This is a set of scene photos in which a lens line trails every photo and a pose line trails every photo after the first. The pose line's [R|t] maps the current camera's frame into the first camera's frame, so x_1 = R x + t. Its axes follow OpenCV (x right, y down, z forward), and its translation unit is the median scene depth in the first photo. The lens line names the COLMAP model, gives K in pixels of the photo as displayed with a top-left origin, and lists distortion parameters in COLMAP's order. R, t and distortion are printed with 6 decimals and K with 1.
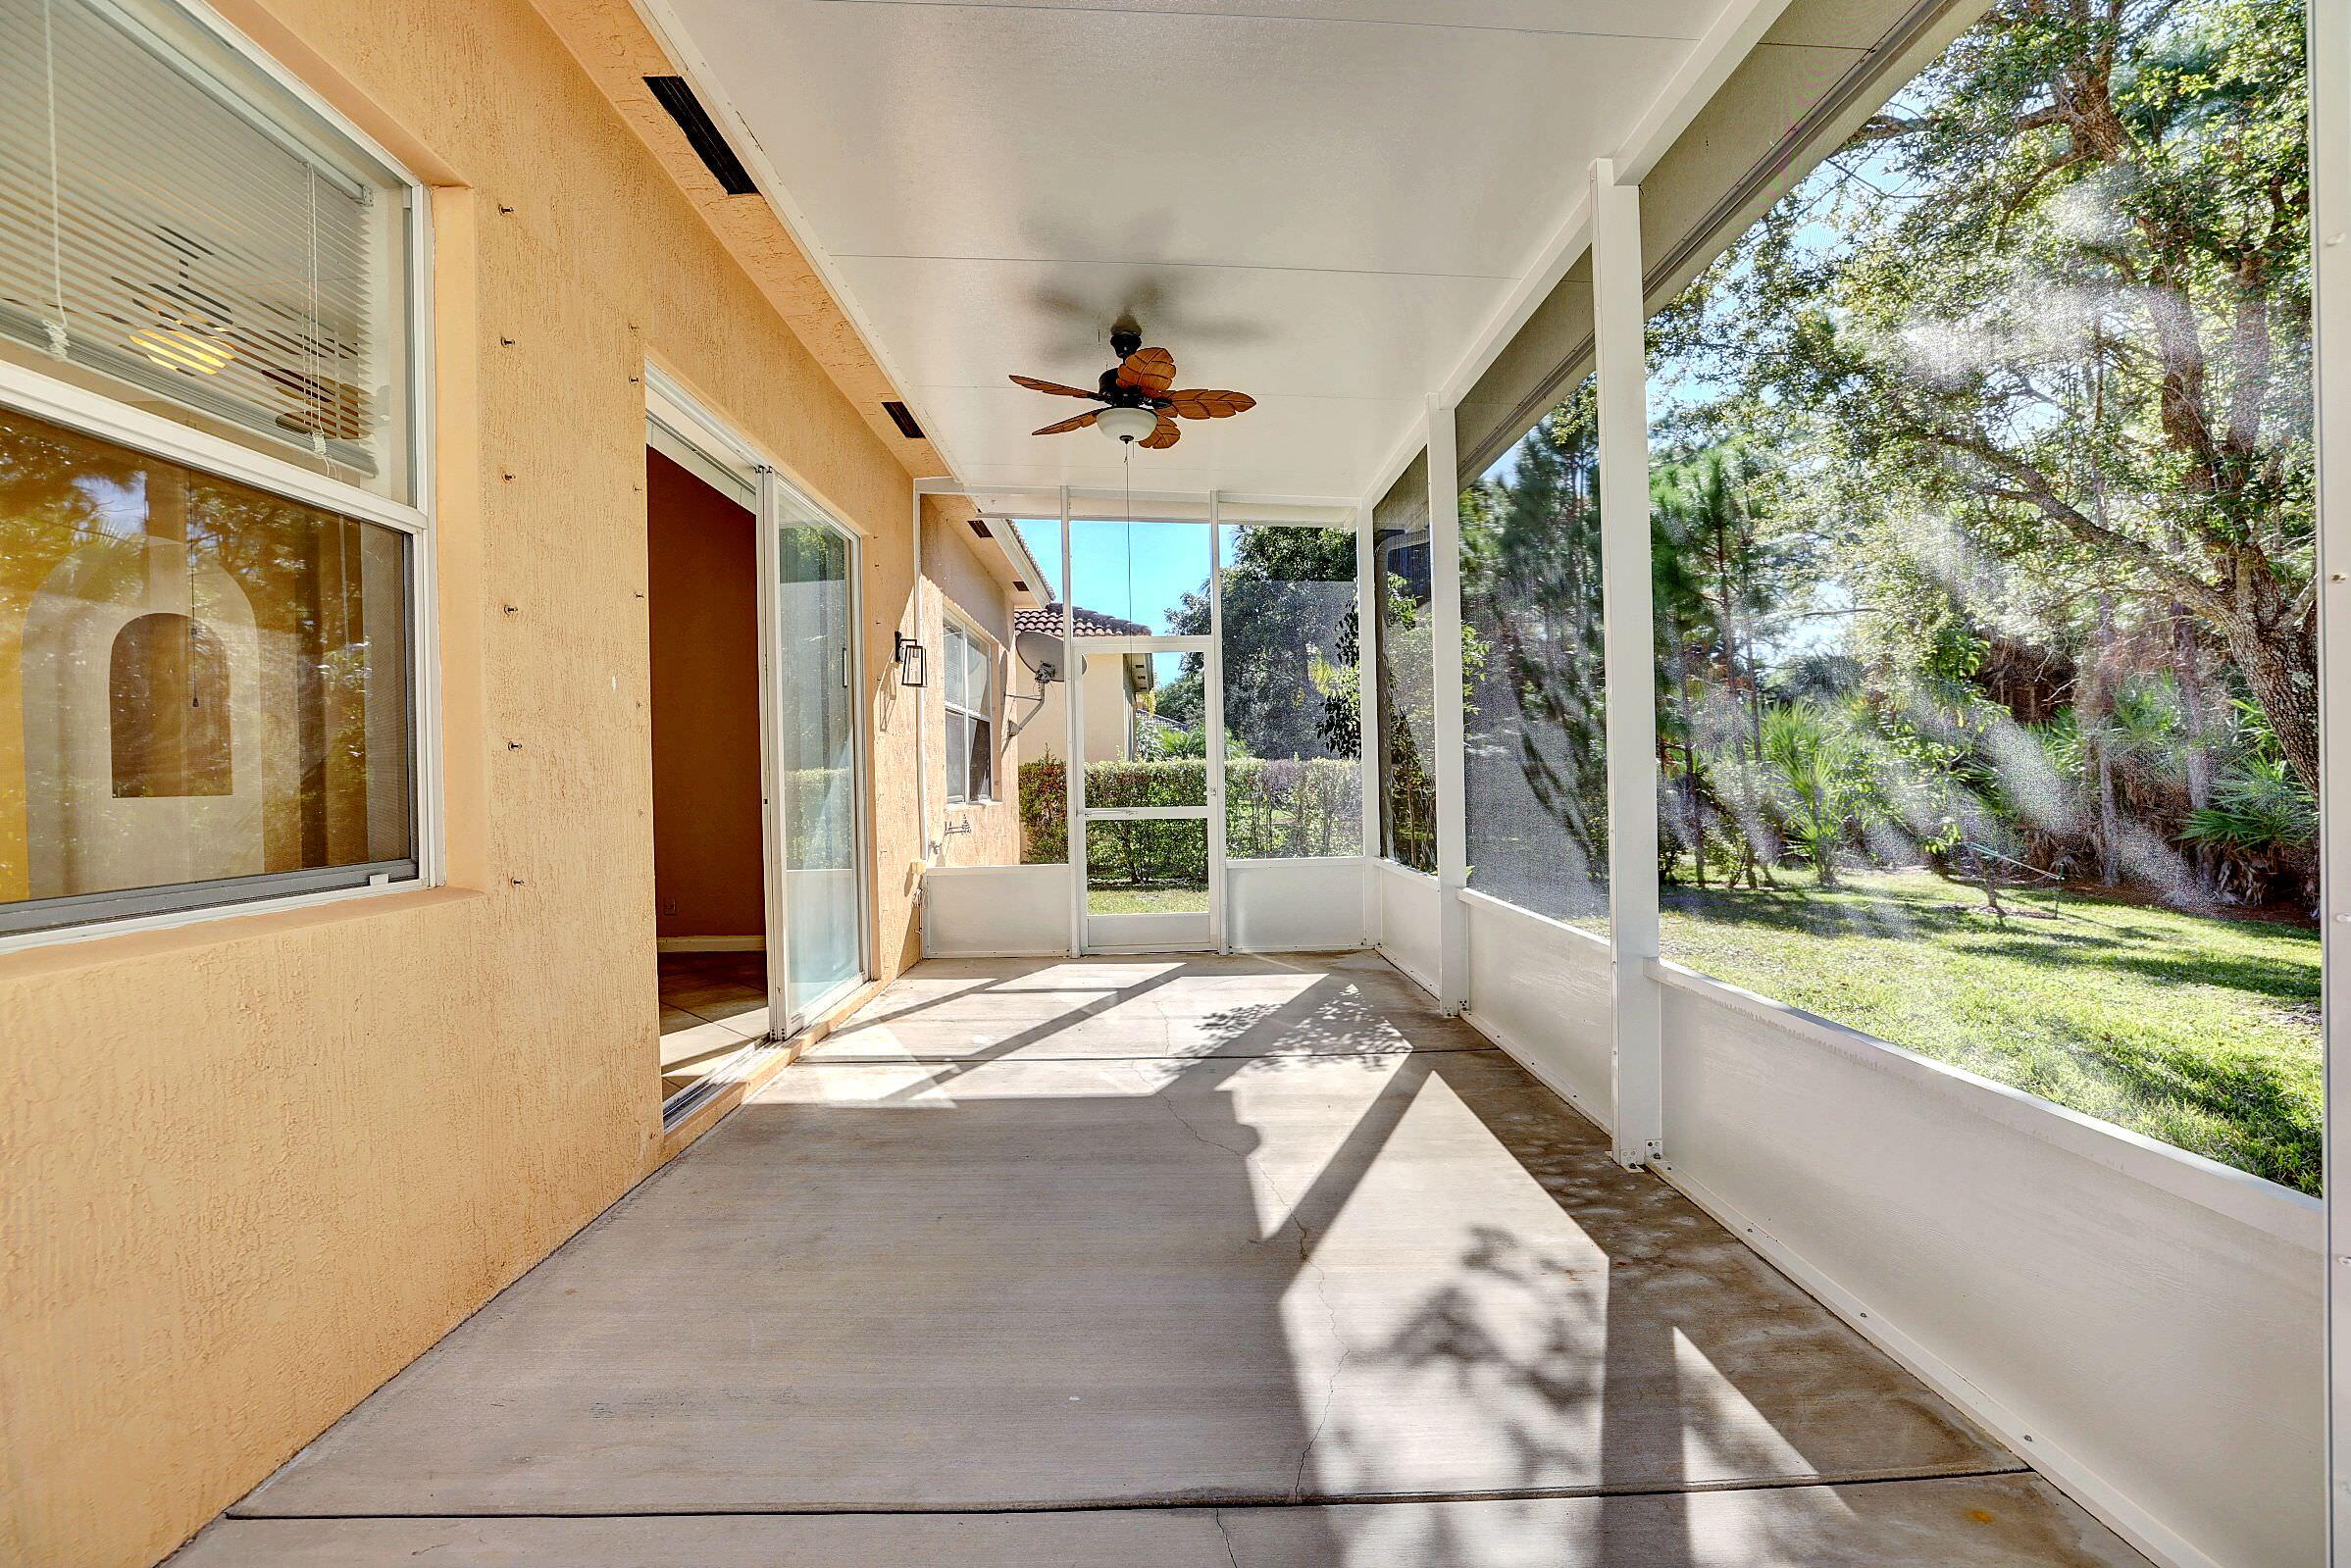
lens RADIAL K [[1001.8, 0, 1179.9], [0, 1001.8, 782.9], [0, 0, 1]] dist [-0.049242, 0.017191]
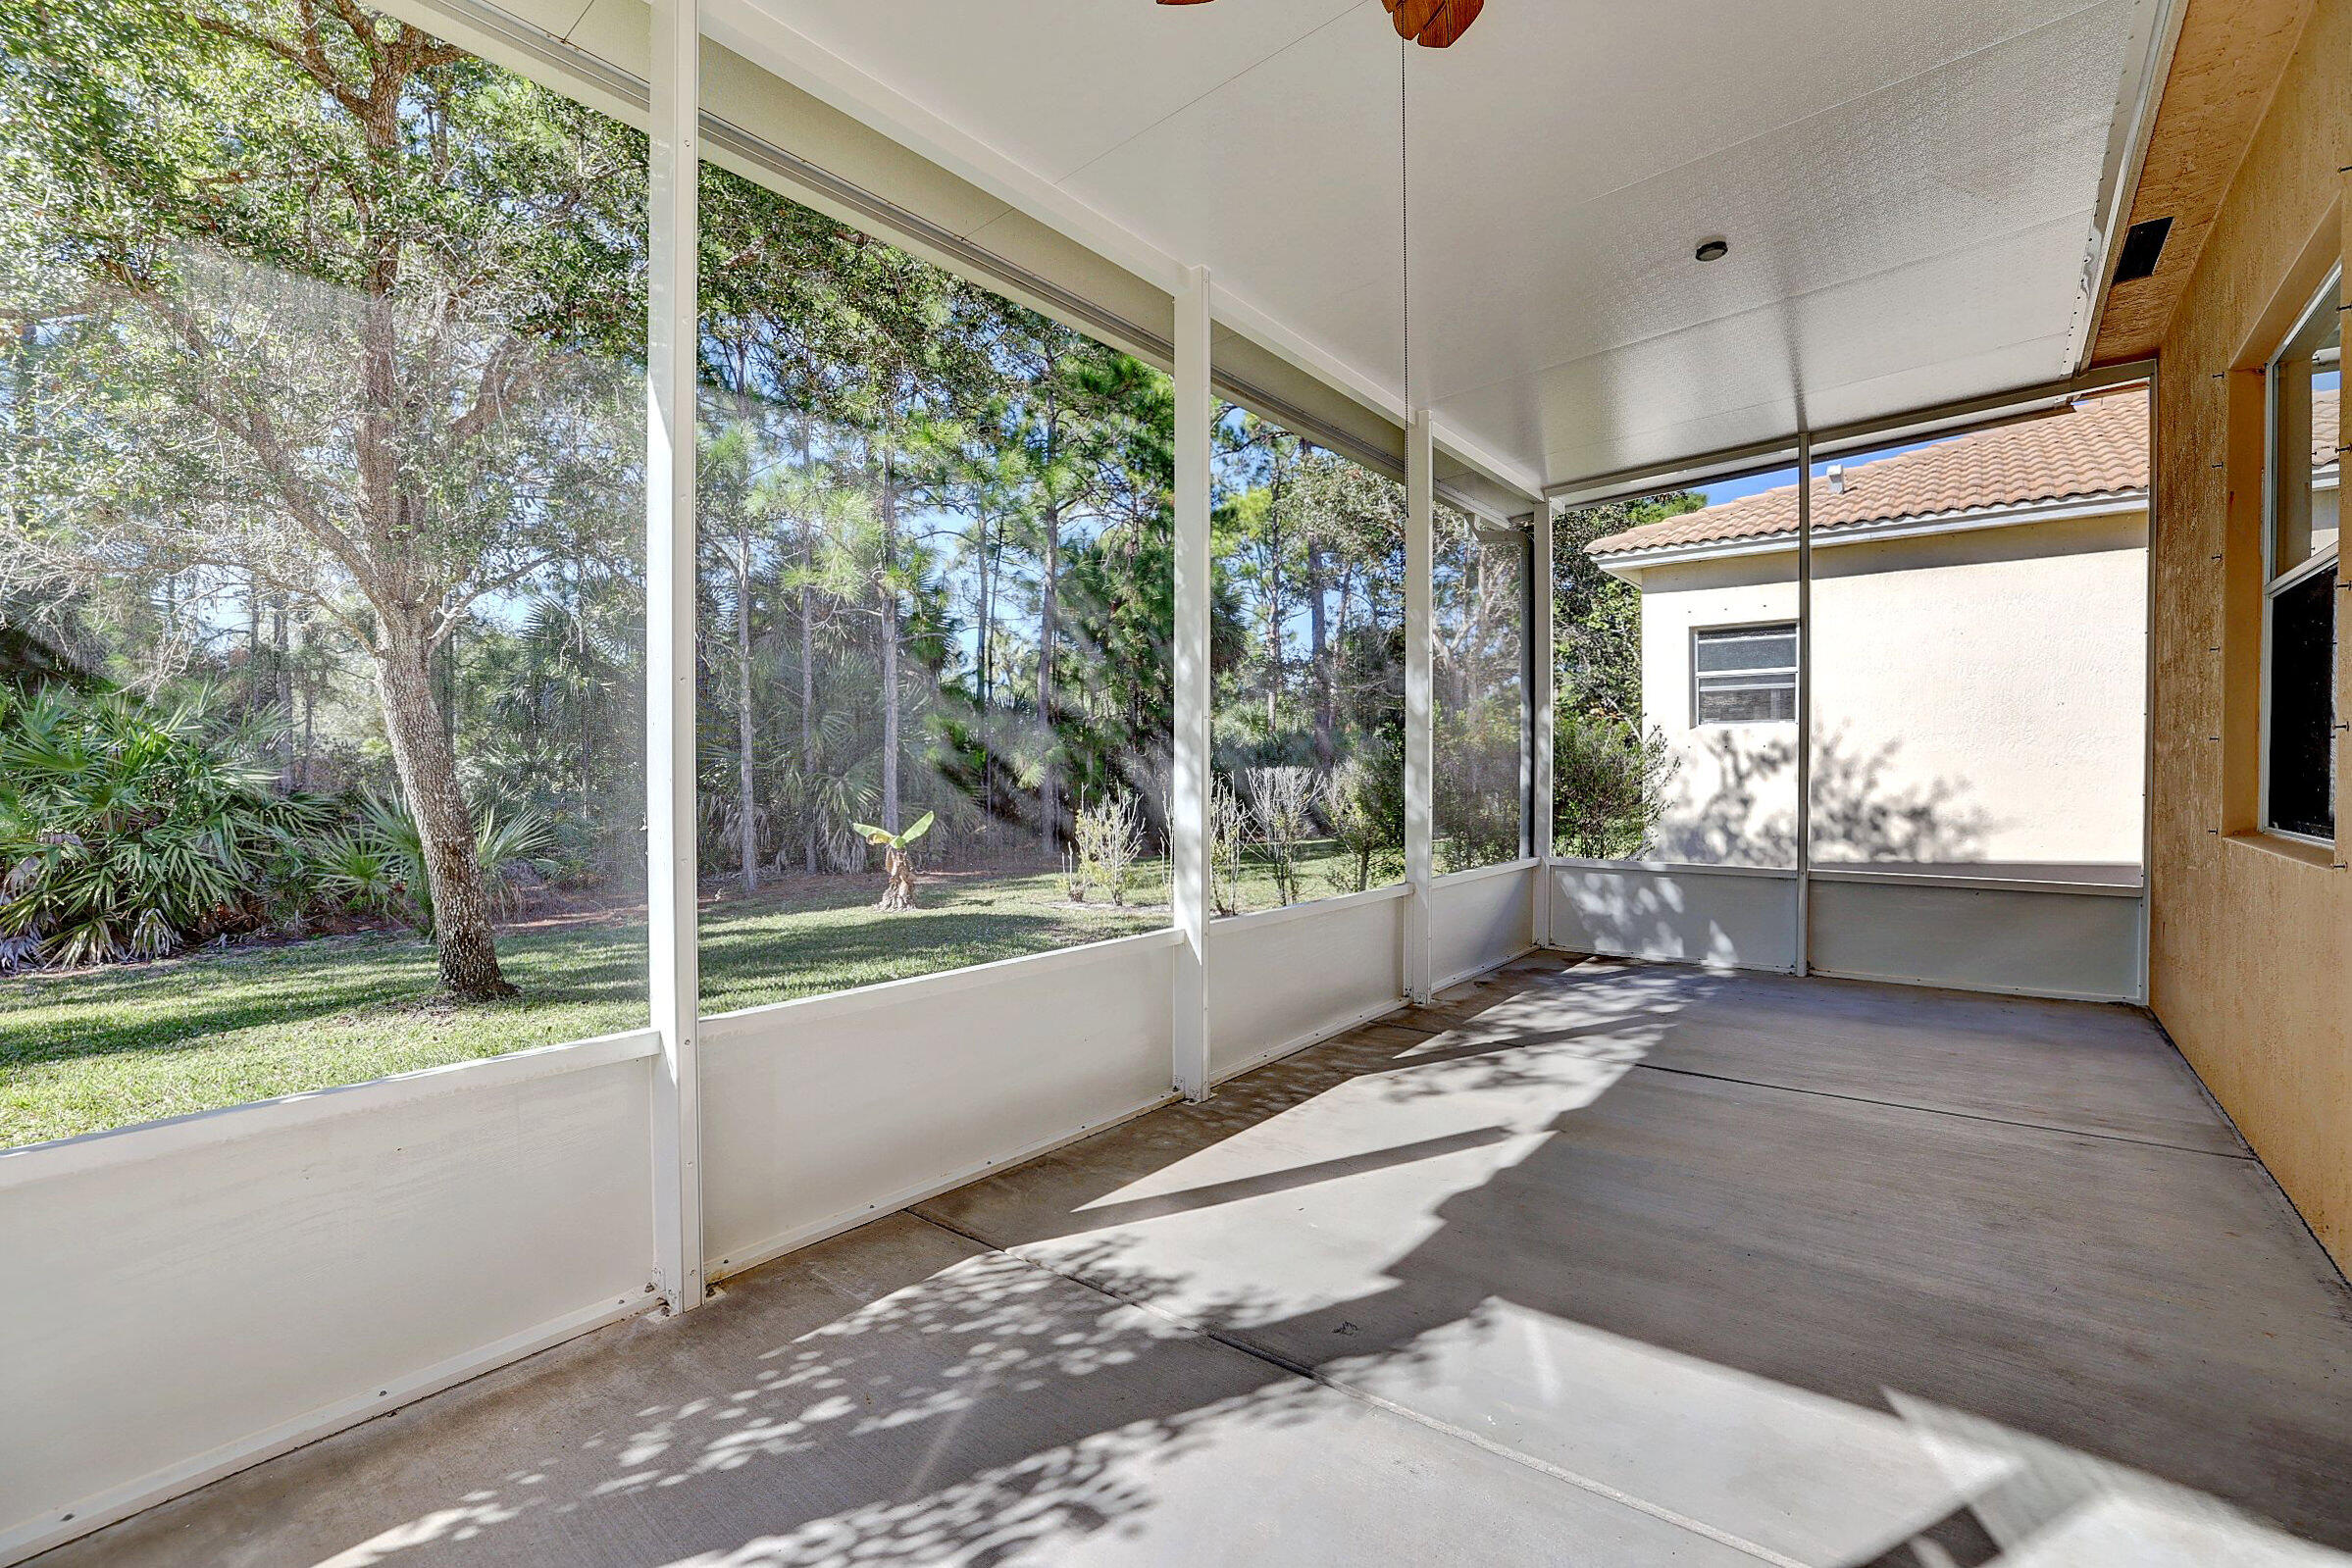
lens RADIAL K [[993.5, 0, 1176.0], [0, 993.5, 784.0], [0, 0, 1]] dist [-0.035413, 0.000125]
pose [[-0.752917, 0.002480, 0.658111, -0.350498], [0.015788, 0.999773, 0.014295, -0.021173], [-0.657927, 0.021154, -0.752785, 2.053372]]
